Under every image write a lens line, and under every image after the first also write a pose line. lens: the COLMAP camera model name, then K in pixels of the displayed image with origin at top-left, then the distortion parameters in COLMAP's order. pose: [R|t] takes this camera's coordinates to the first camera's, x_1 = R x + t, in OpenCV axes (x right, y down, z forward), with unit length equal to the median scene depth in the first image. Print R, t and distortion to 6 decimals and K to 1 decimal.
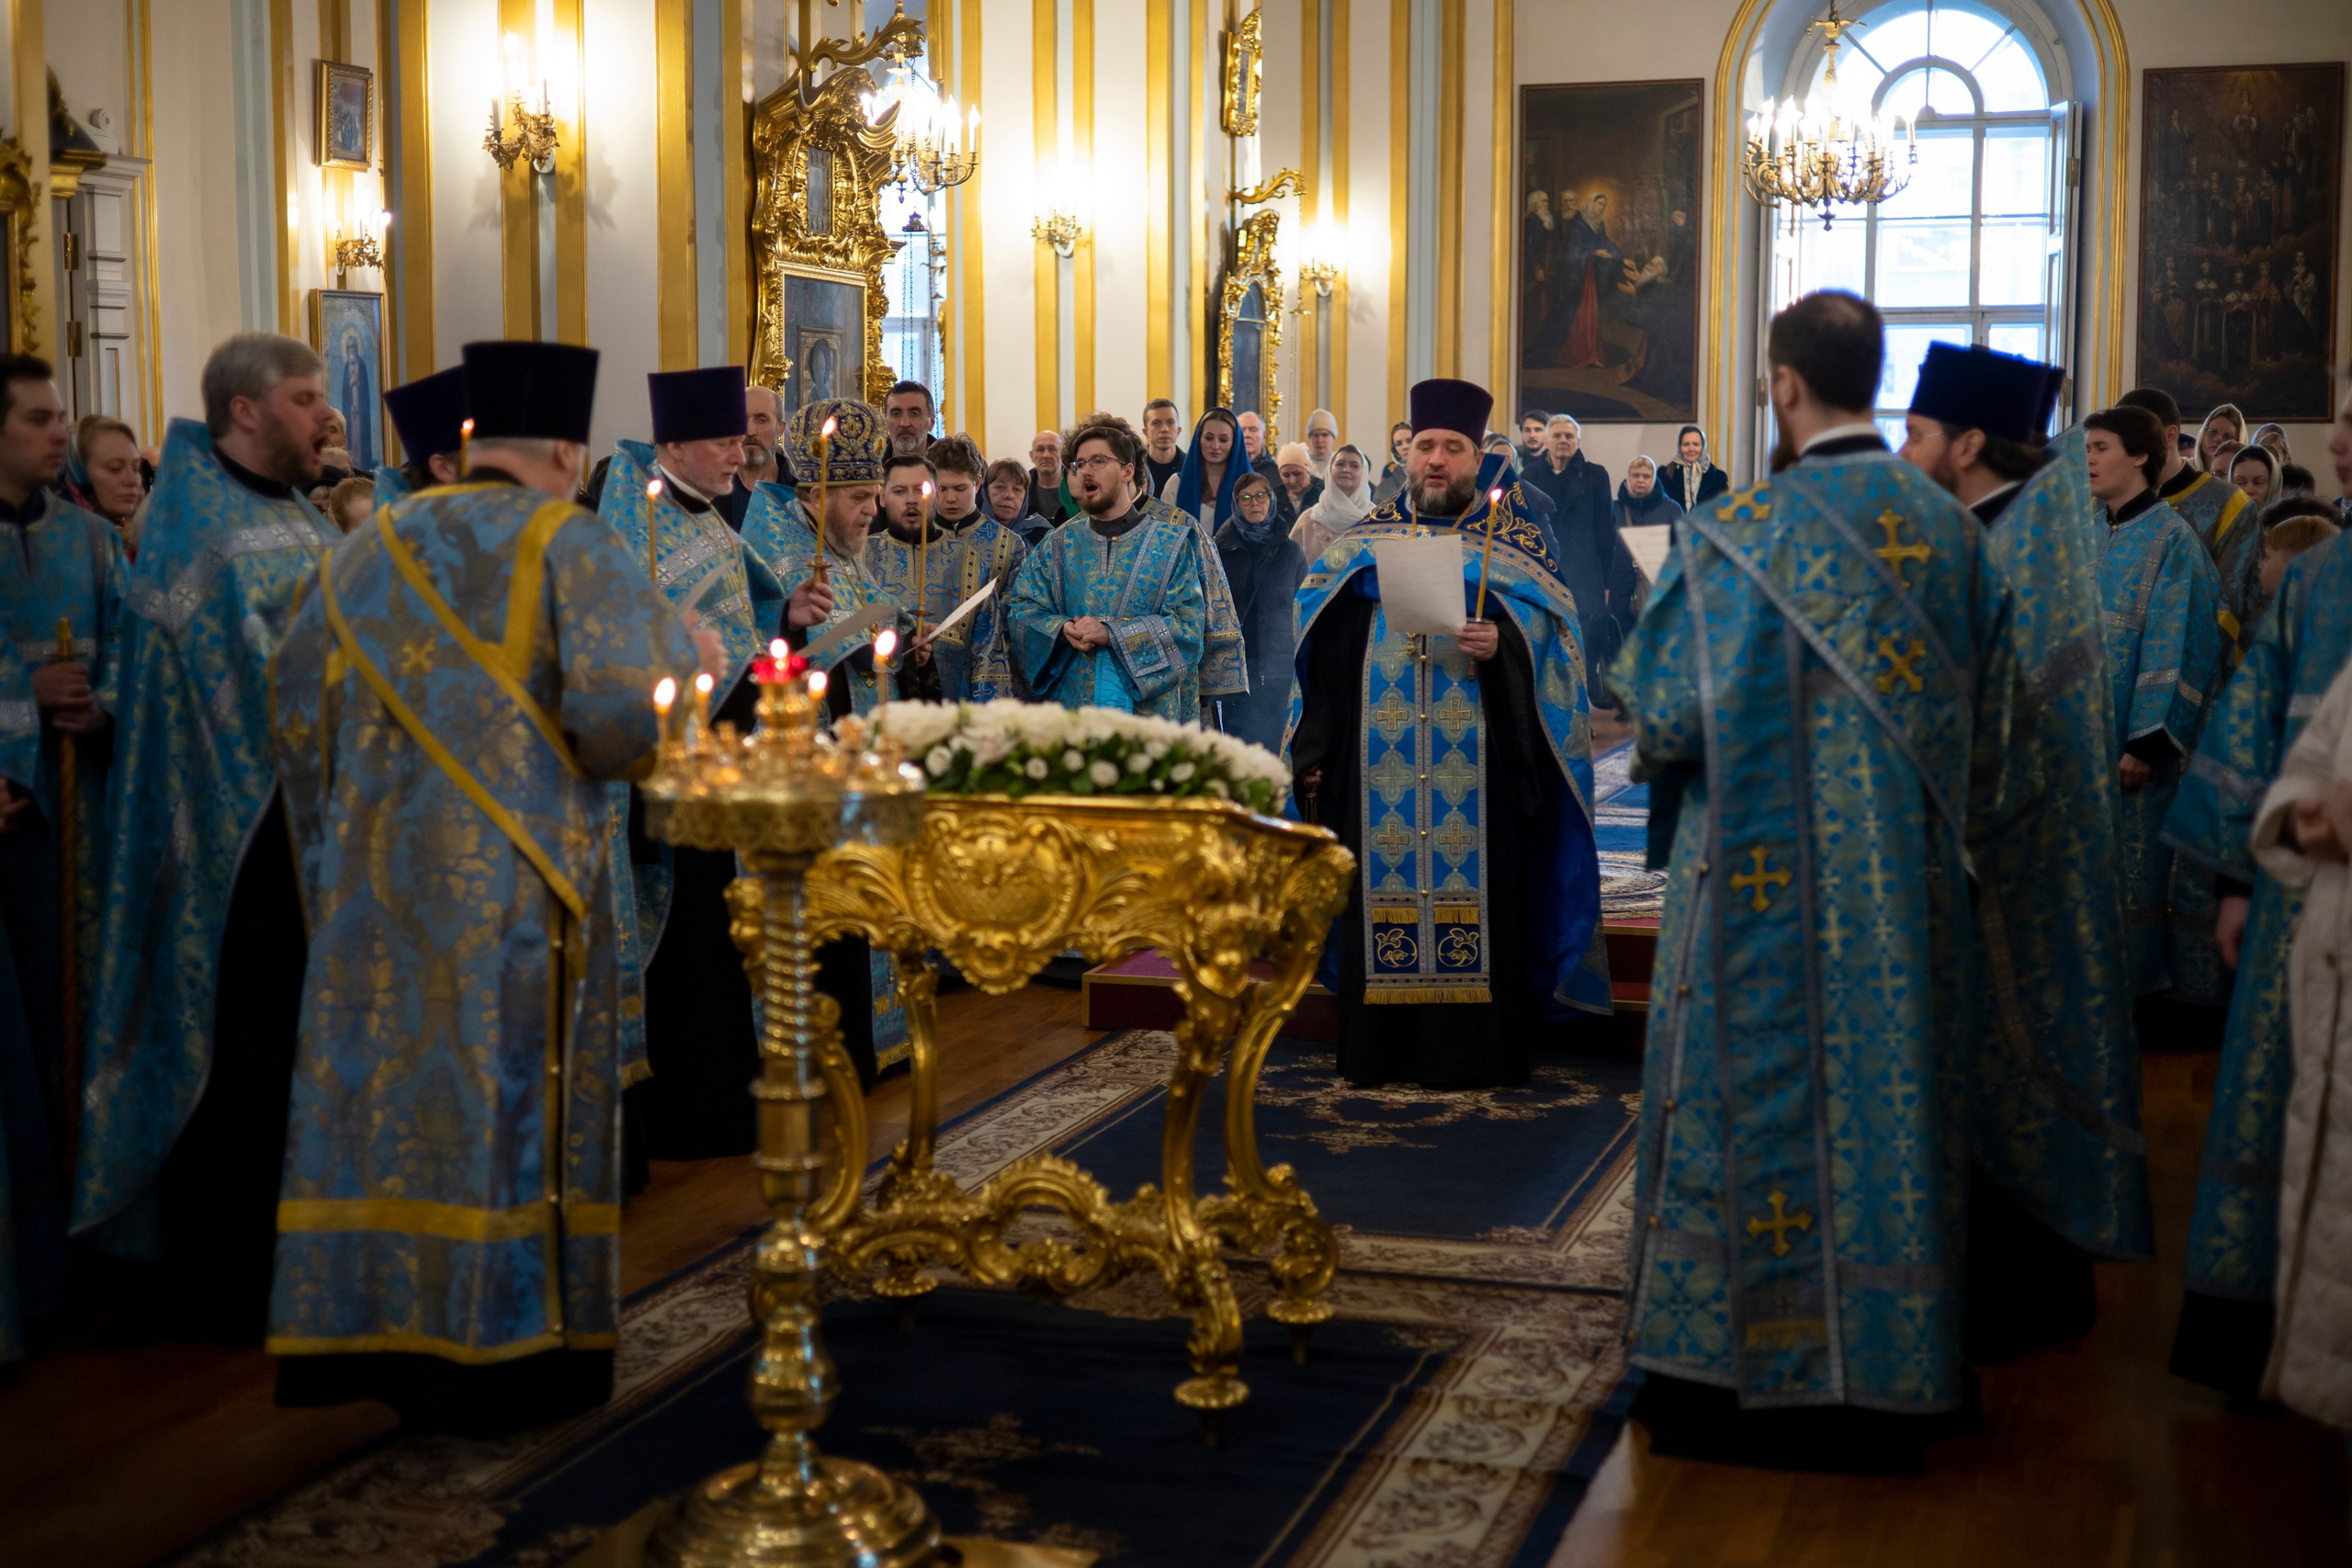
lens RADIAL K [[3352.1, 0, 1172.5], [0, 3352.1, 778.6], [0, 0, 1]] dist [0.055092, -0.165526]
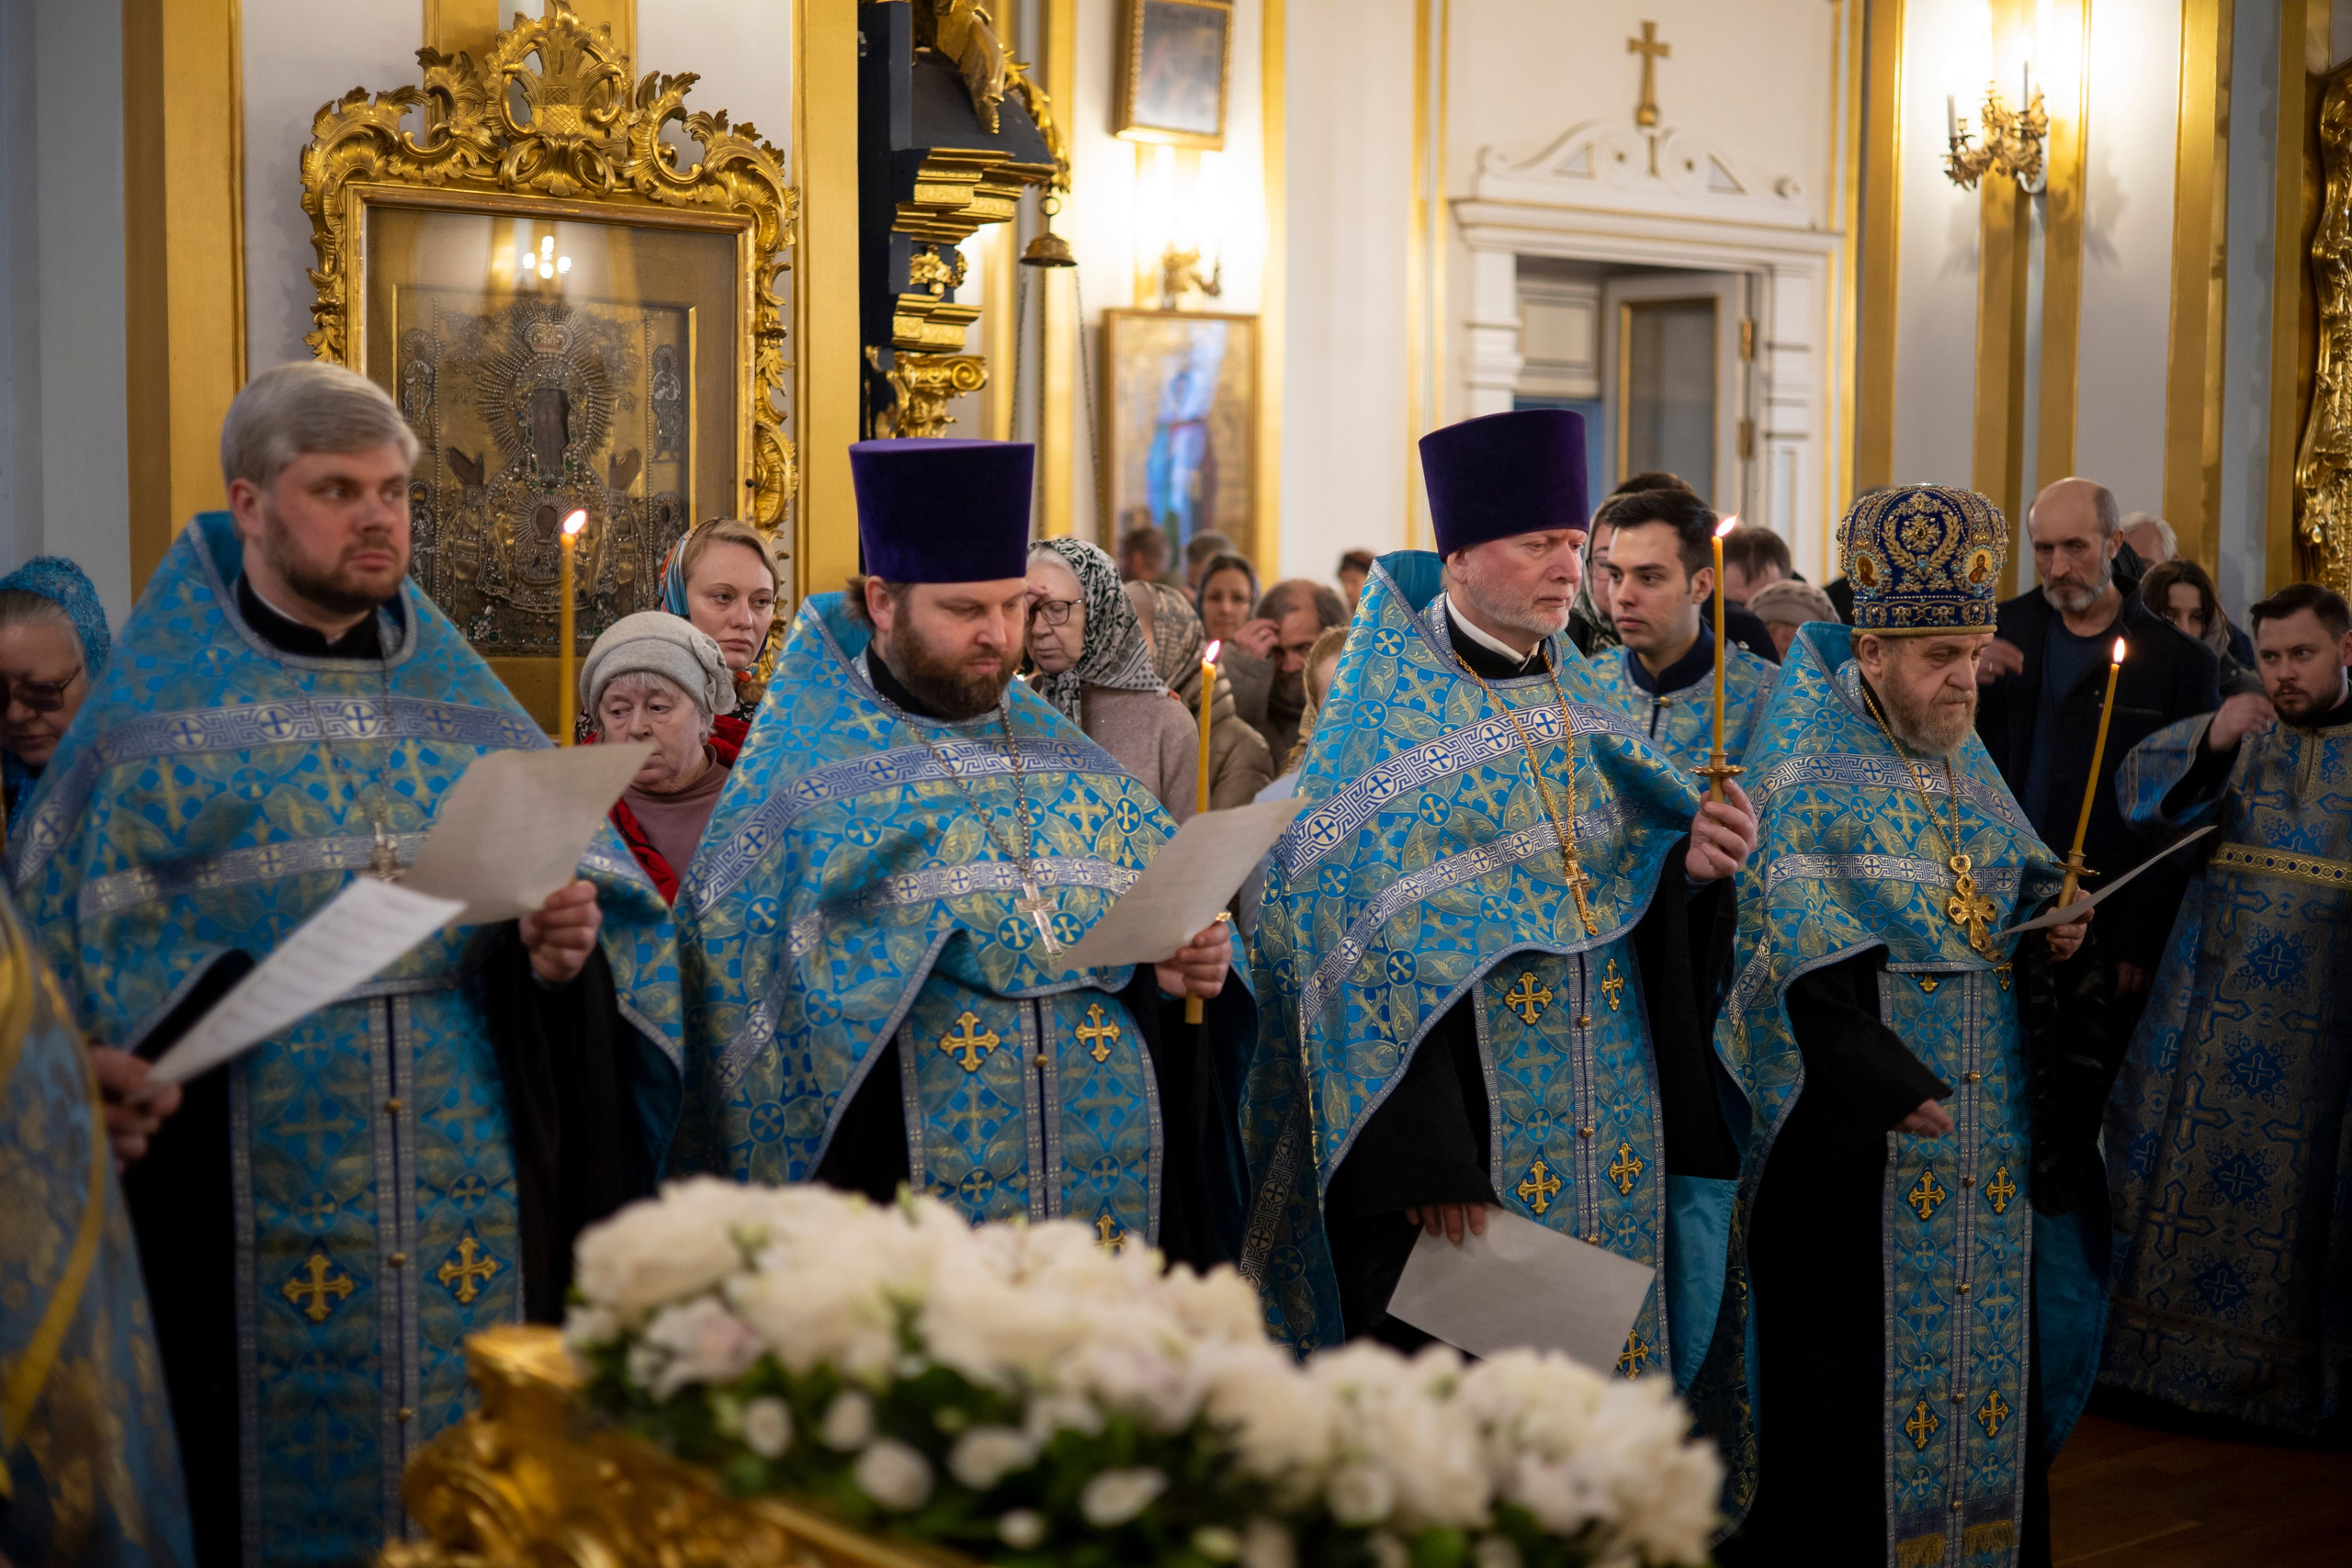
lens RADIAL K [[3266.2, 0, 1169.9], [0, 3266.2, 788.2], [0, 0, 1]] dist [0.072087, -0.287582]
pose [[0.805028, 0.049259, -0.591188, 0.091249], [-0.066461, 0.997762, -0.007365, -0.032580], [0.589502, 0.045220, 0.806500, 0.317357]]
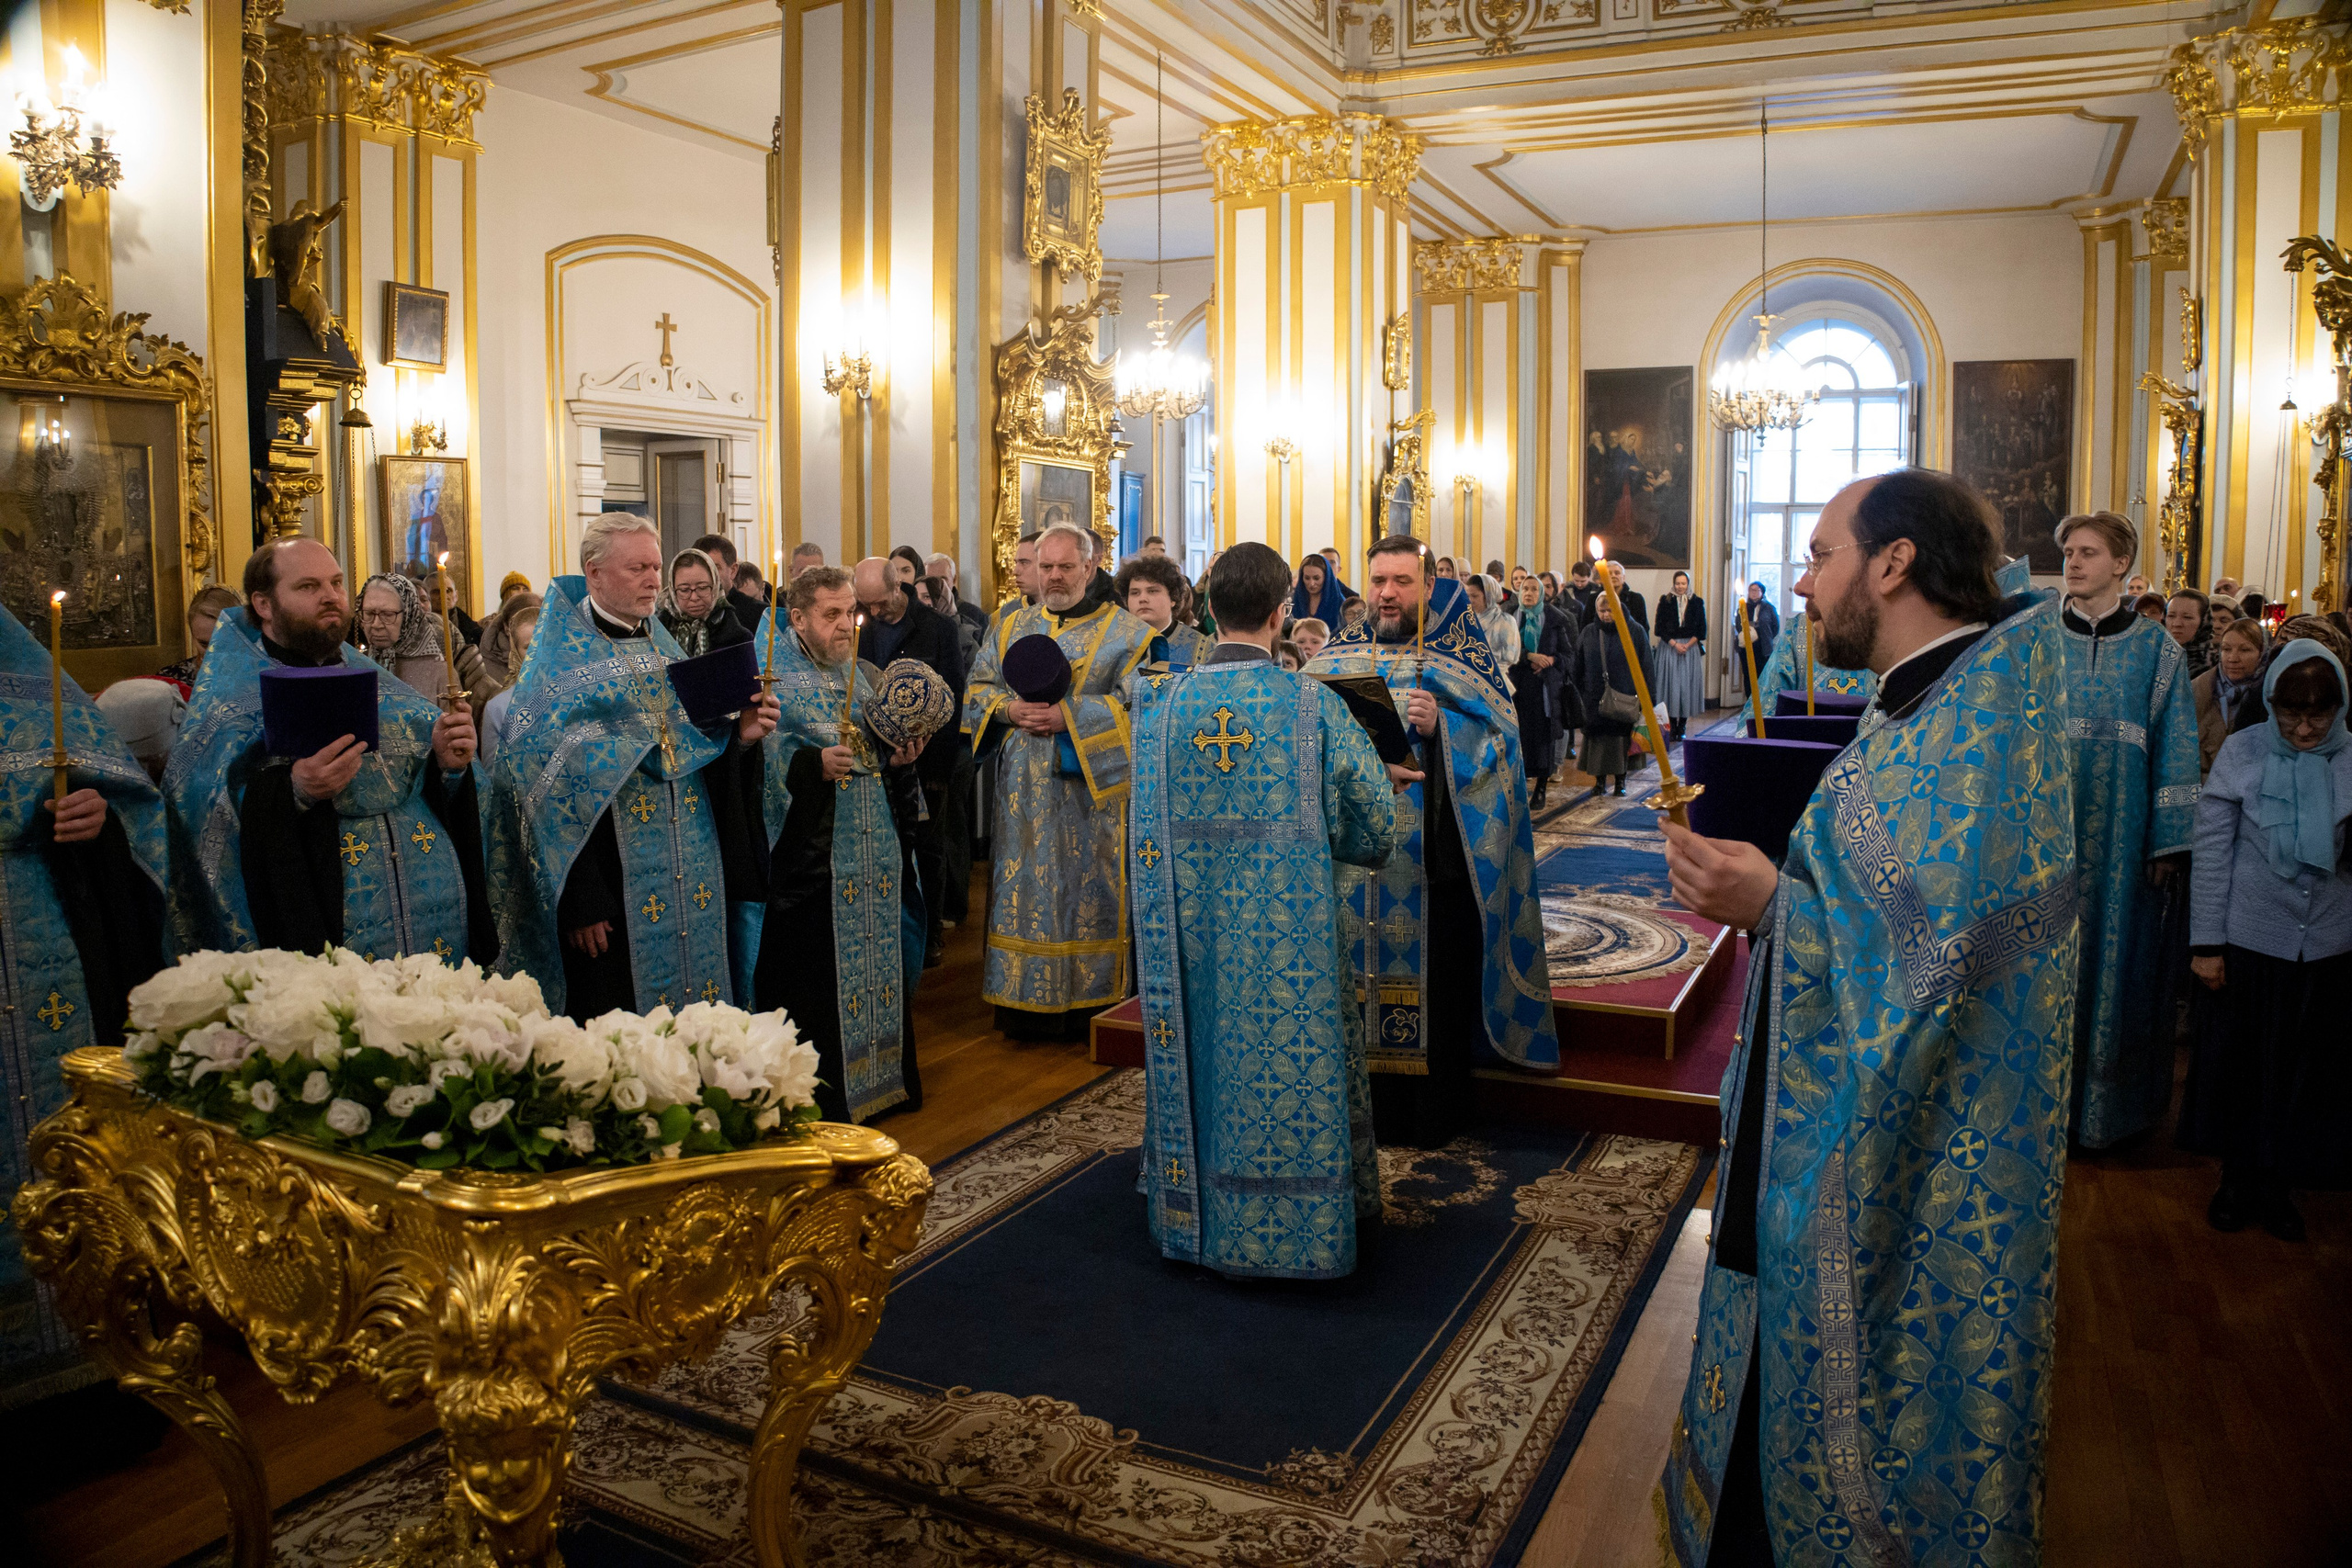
lens RADIAL K [[1598.7, 0, 1181.7], [0, 1598.7, 775.0], [0, 0, 1]] dist [-0.181815, 0.067903]
pose [[0.985160, 0.019792, -0.170496, 0.074670], [-0.016014, 0.999595, 0.023509, -0.031057], [0.170893, -0.020430, 0.985078, 0.331328]]
